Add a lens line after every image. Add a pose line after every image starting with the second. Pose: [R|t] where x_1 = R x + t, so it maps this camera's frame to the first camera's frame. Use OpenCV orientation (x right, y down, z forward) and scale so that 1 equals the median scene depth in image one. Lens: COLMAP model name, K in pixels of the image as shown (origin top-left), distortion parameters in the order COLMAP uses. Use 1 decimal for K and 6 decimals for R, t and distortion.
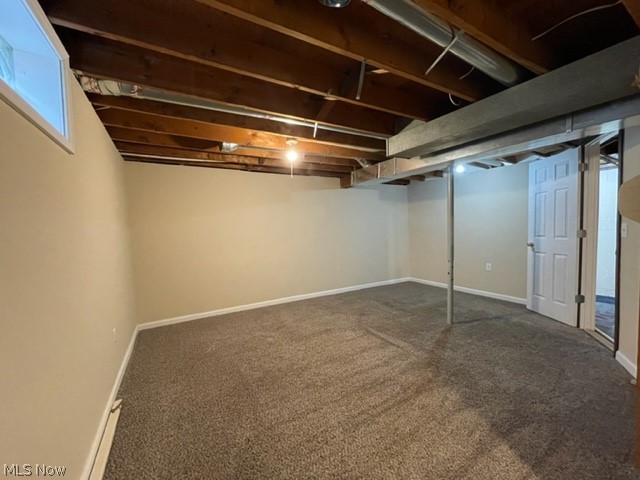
lens RADIAL K [[259.8, 0, 320.0], [0, 259.8, 239.8], [0, 0, 1]] dist [-0.002792, -0.000136]
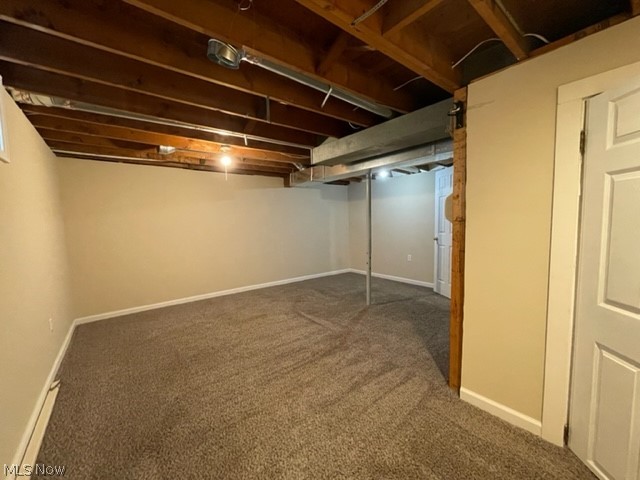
lens RADIAL K [[259.8, 0, 320.2], [0, 259.8, 240.0], [0, 0, 1]] dist [-0.002792, -0.000136]
pose [[0.989166, -0.004183, 0.146742, 0.135929], [0.000947, 0.999755, 0.022118, -0.005964], [-0.146799, -0.021740, 0.988927, -0.188980]]
